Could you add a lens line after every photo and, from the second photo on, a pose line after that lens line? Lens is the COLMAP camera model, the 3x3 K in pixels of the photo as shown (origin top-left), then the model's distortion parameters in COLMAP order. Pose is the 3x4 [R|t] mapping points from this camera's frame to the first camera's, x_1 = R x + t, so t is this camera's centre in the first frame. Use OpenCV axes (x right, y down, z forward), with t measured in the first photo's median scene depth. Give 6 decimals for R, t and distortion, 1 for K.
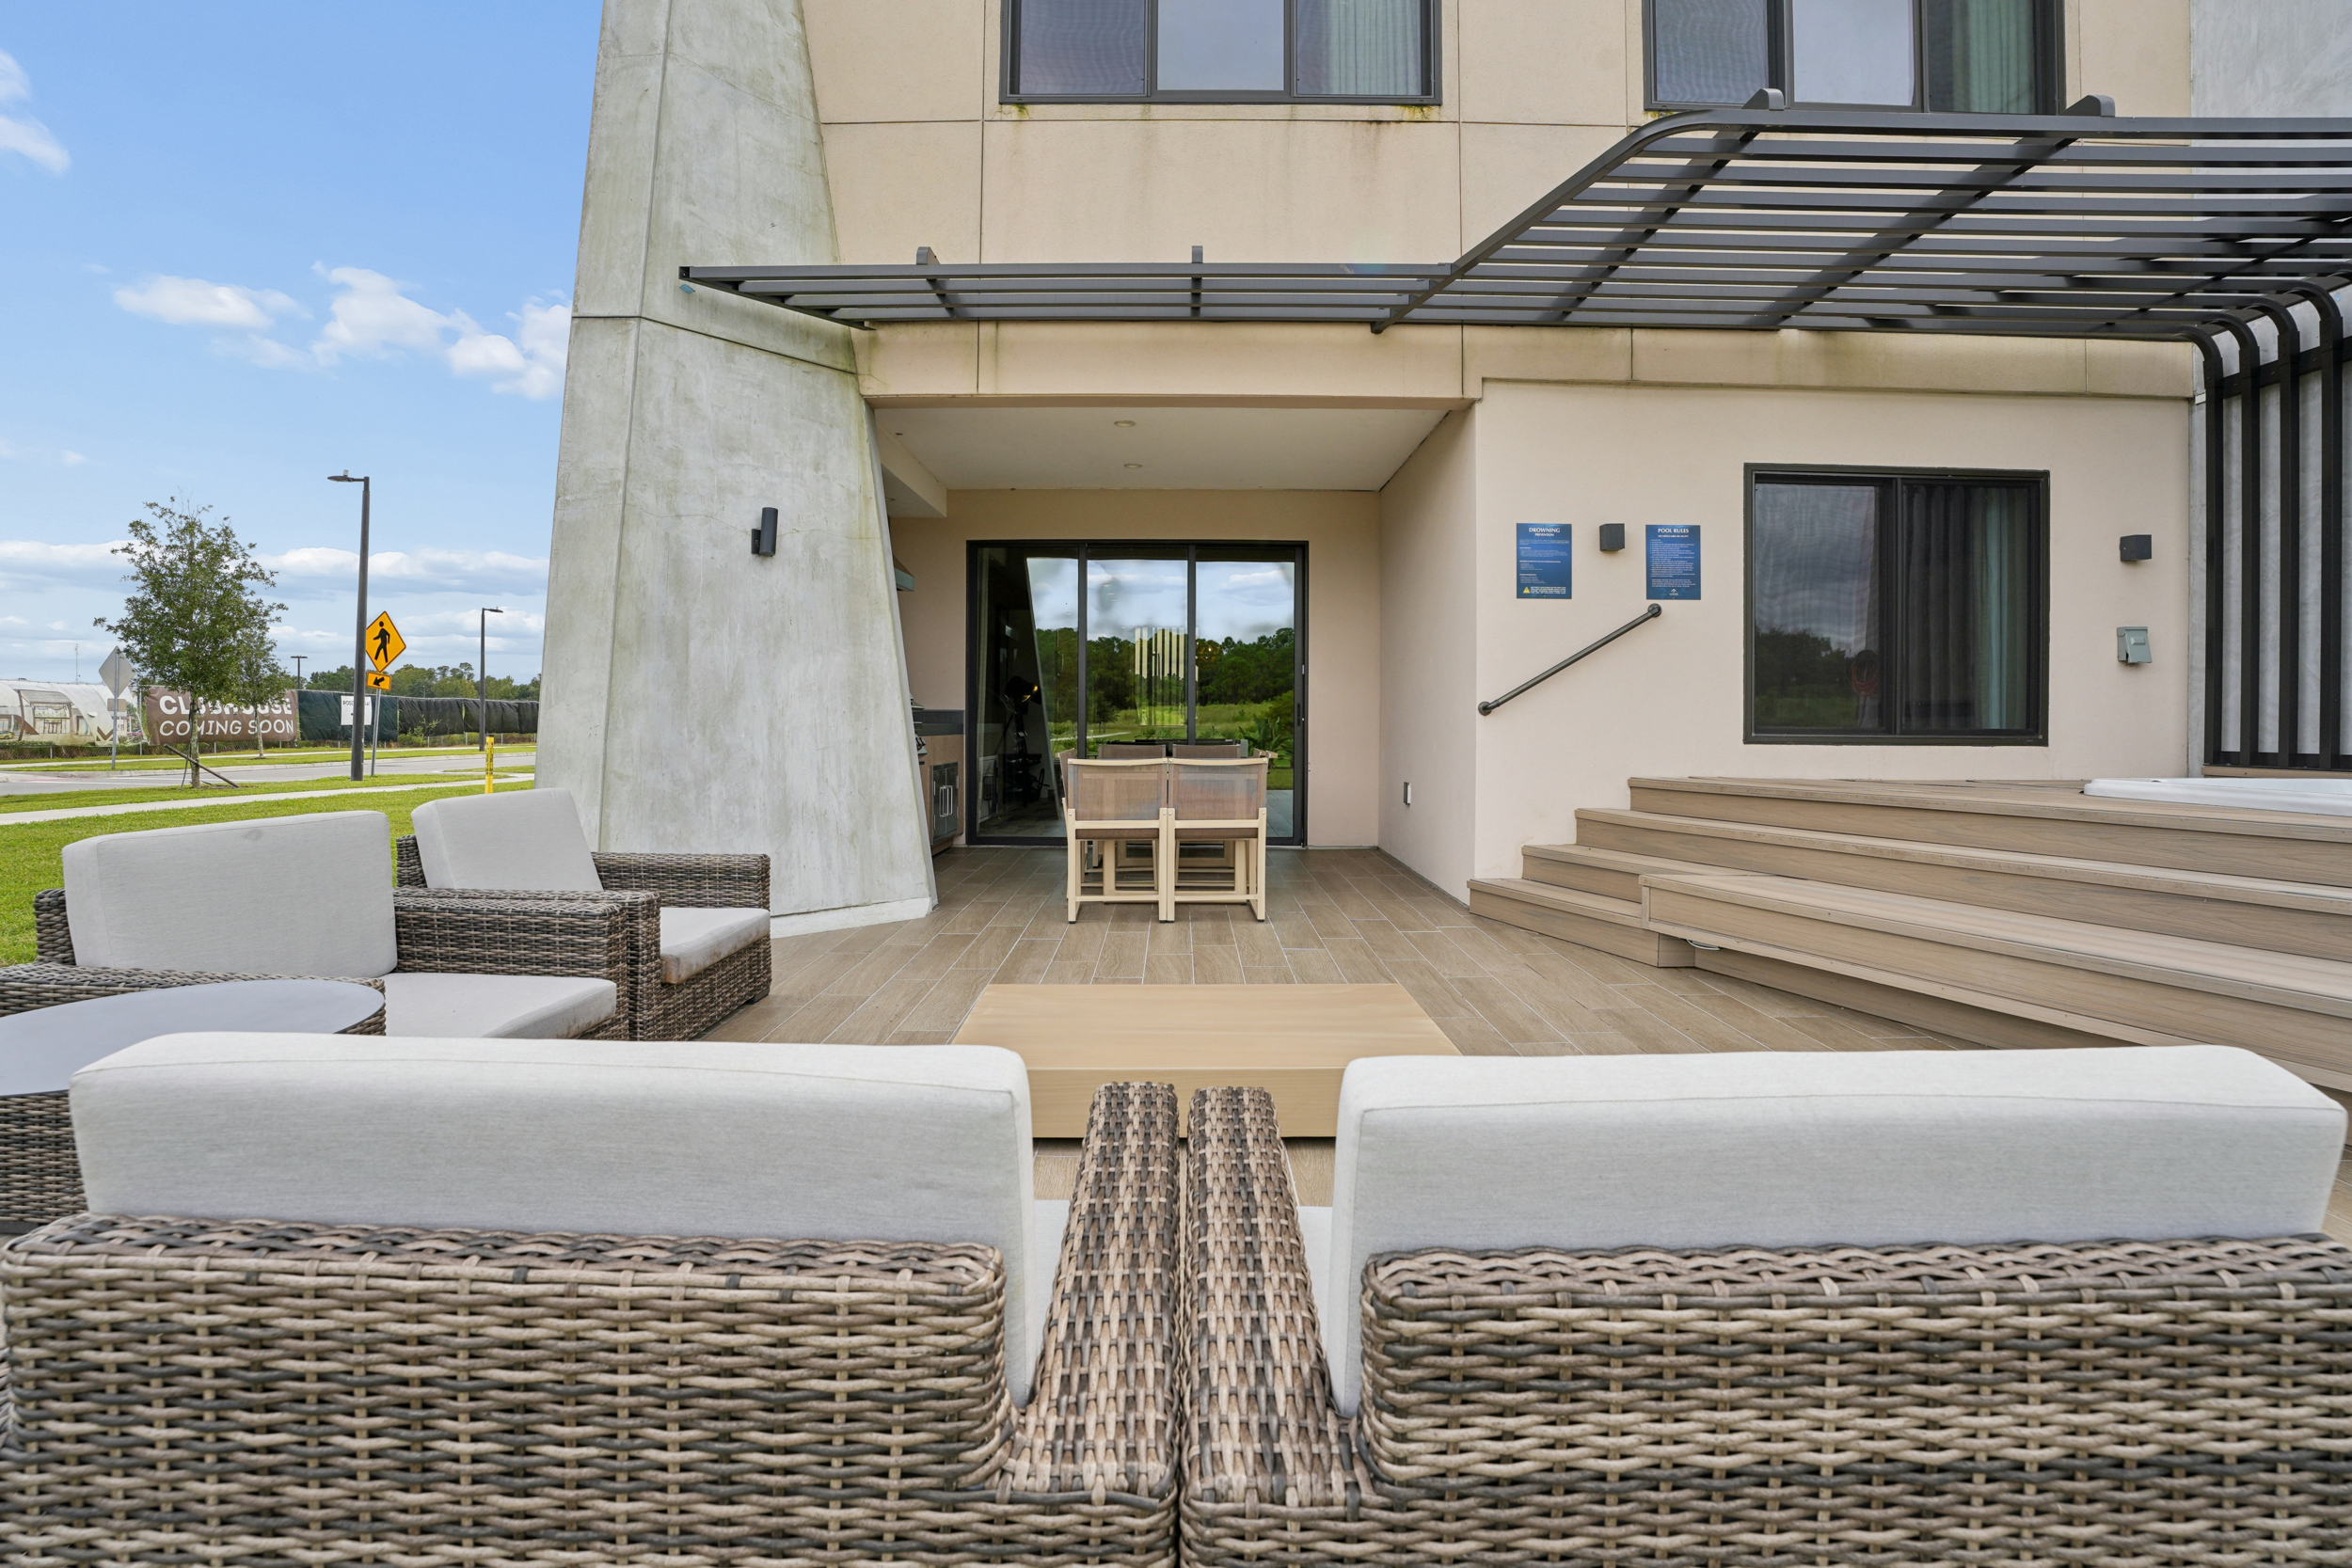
lens RADIAL K [[1112.6, 0, 1184.9], [0, 1112.6, 735.9], [0, 0, 1]] dist [-0.083012, 0.025836]
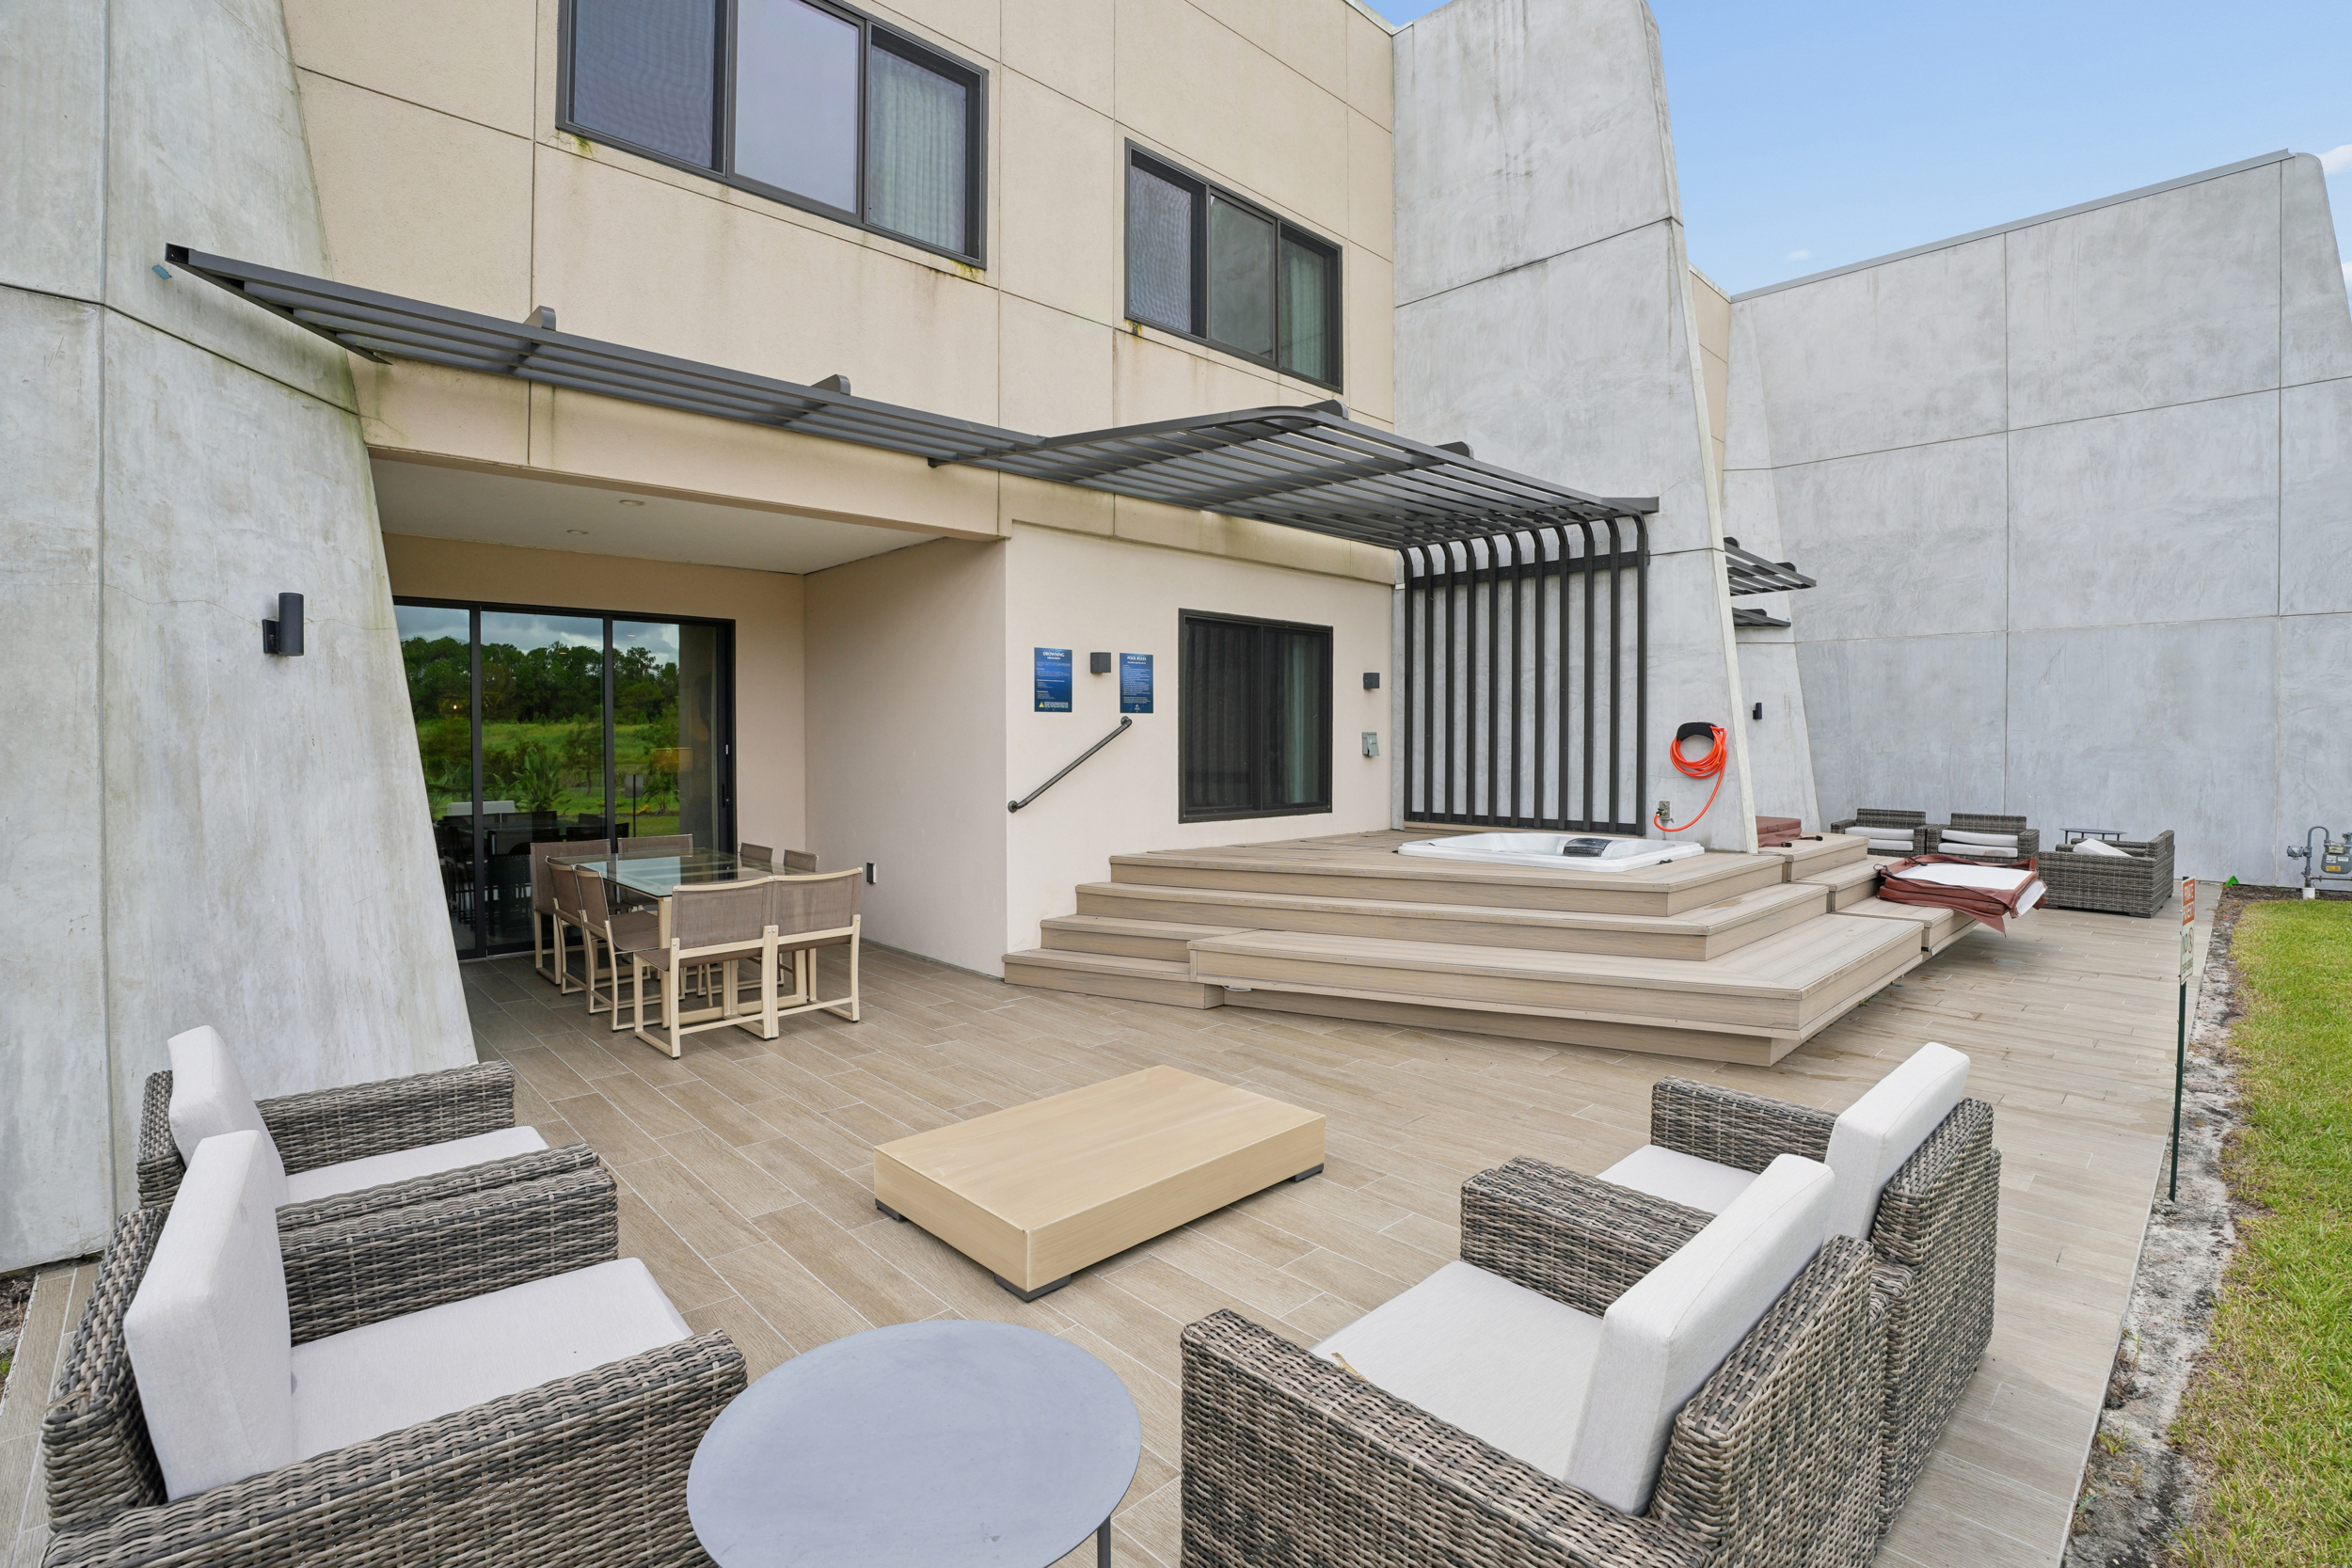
lens RADIAL K [[1096.5, 0, 1175.3], [0, 1096.5, 765.9], [0, 0, 1]] dist [-0.072841, 0.020769]
pose [[0.720678, -0.020948, 0.692953, -0.407952], [0.011213, 0.999765, 0.018561, -0.087969], [-0.693179, -0.005606, 0.720744, 0.054101]]
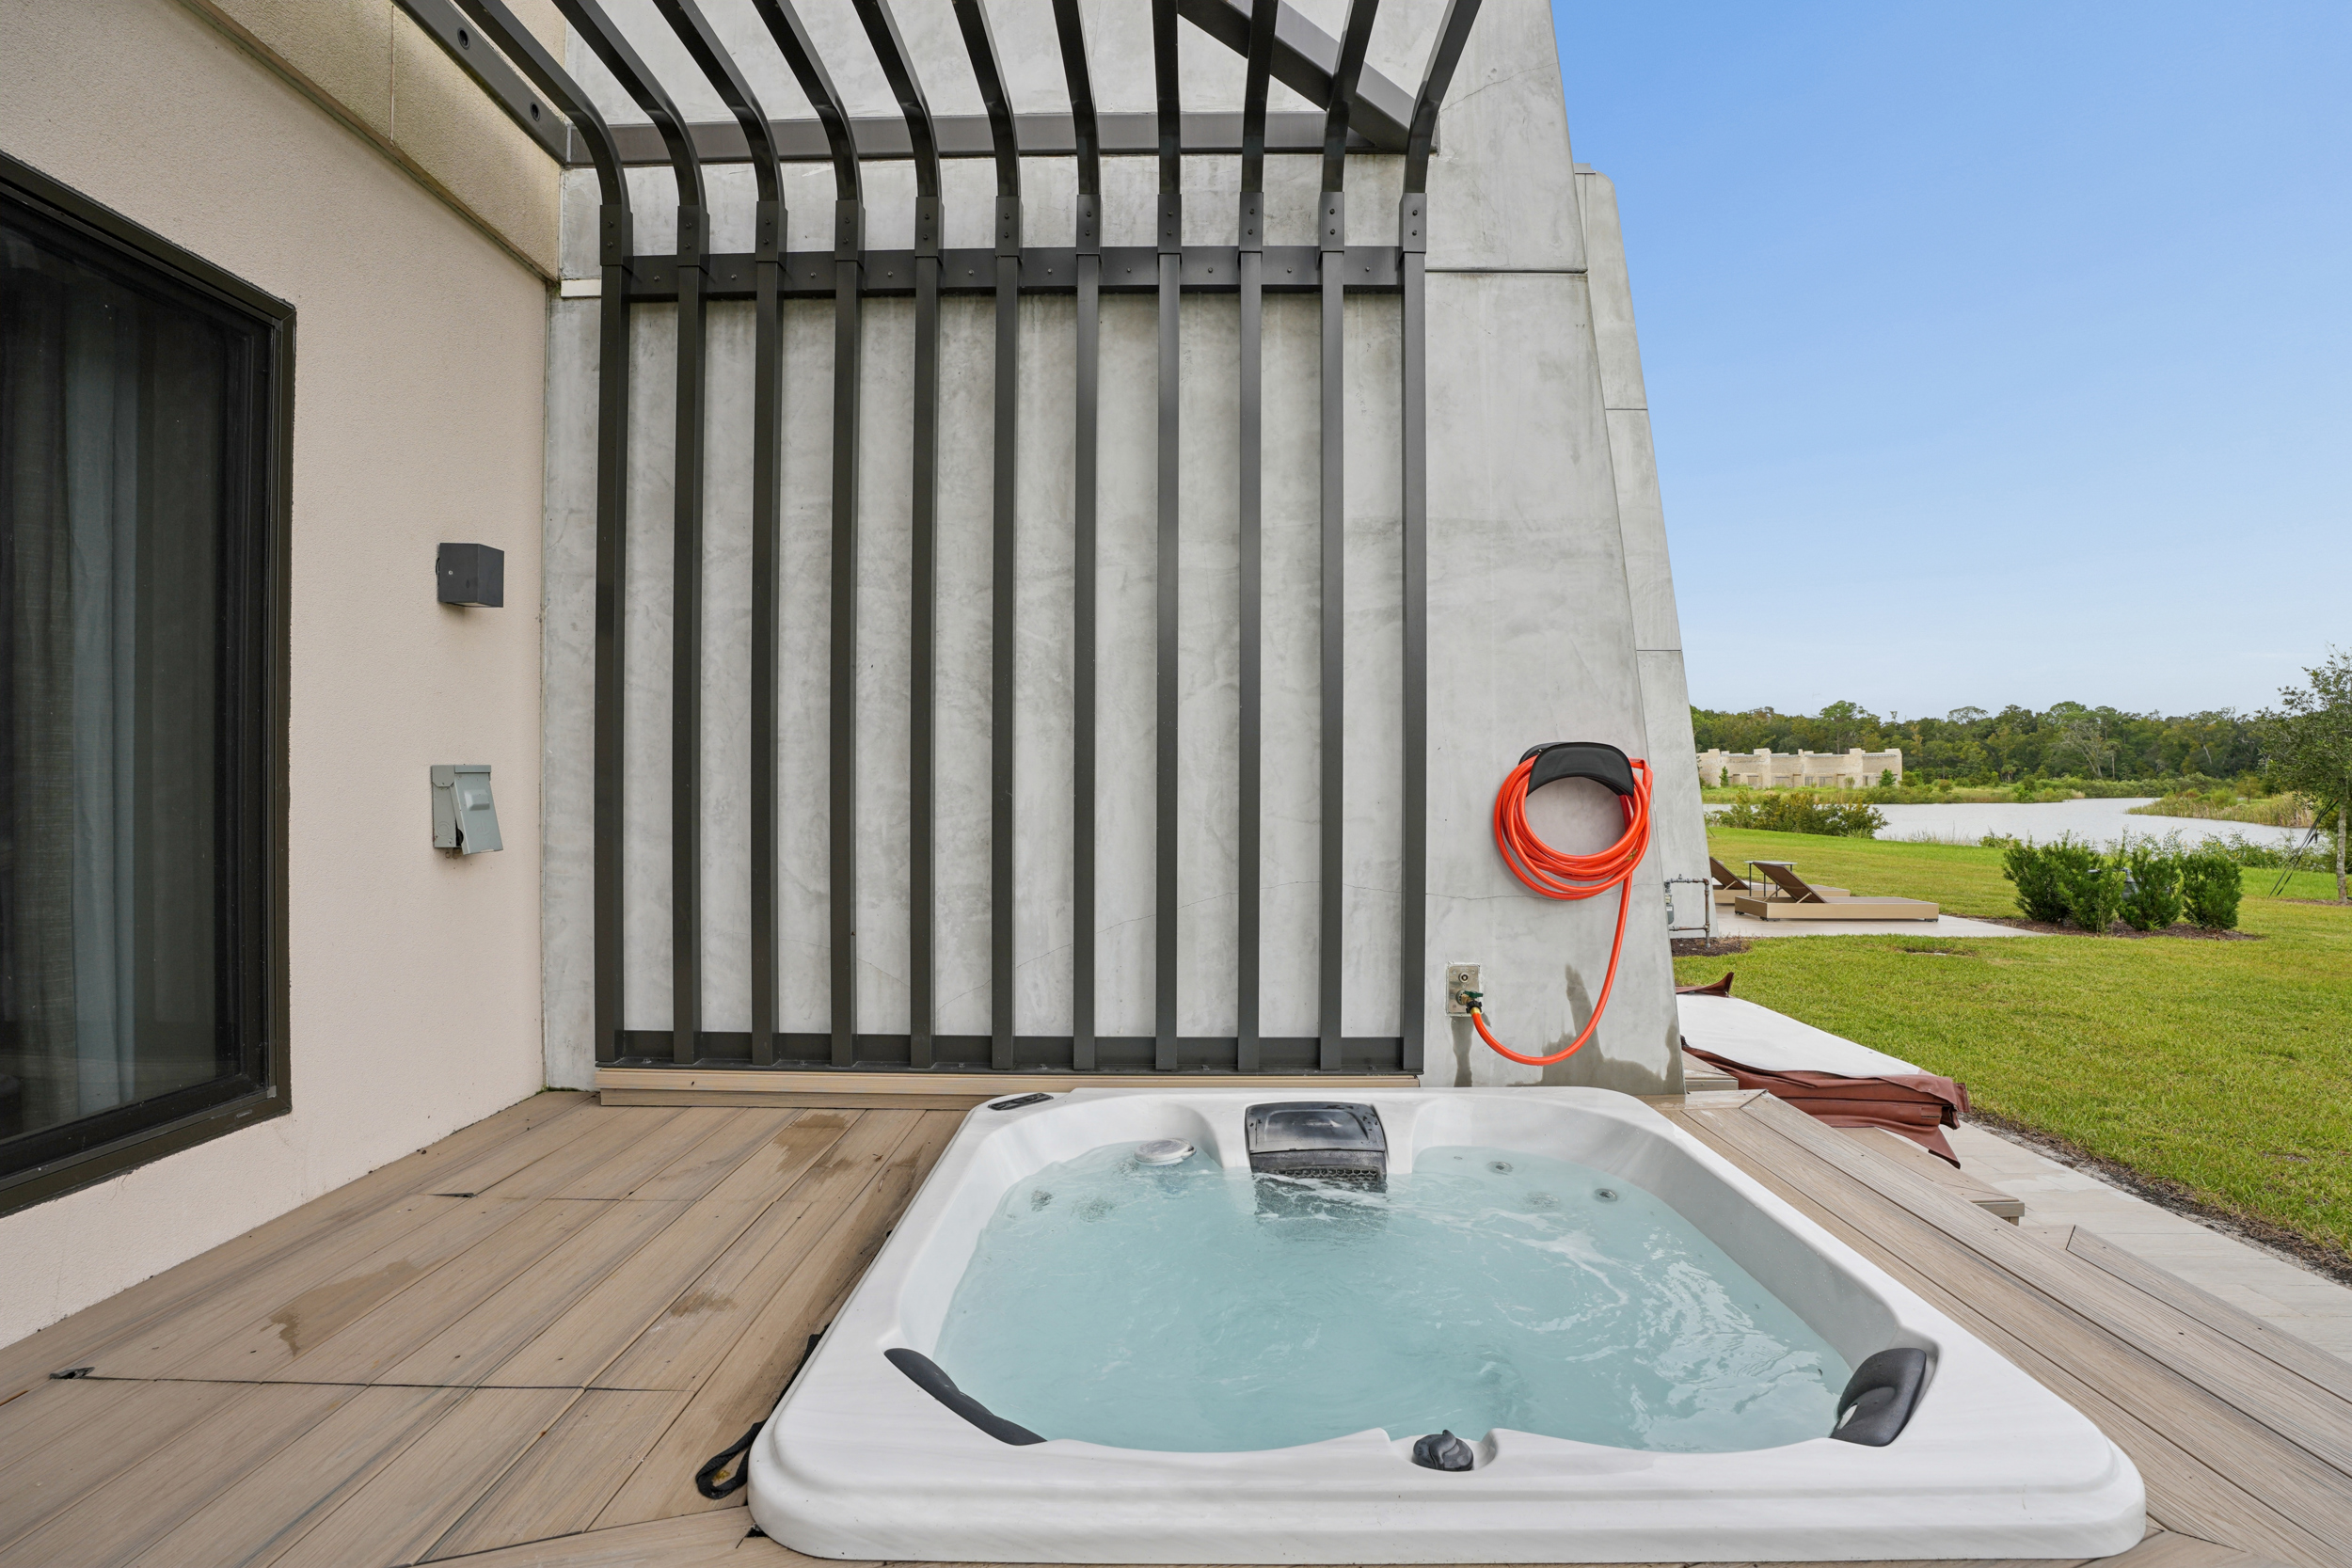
lens RADIAL K [[1139.1, 0, 1174.8], [0, 1139.1, 779.2], [0, 0, 1]] dist [-0.028680, 0.000074]
pose [[0.016829, 0.006220, 0.999839, 0.468248], [0.012373, 0.999903, -0.006429, -0.092444], [-0.999782, 0.012480, 0.016750, 0.724572]]
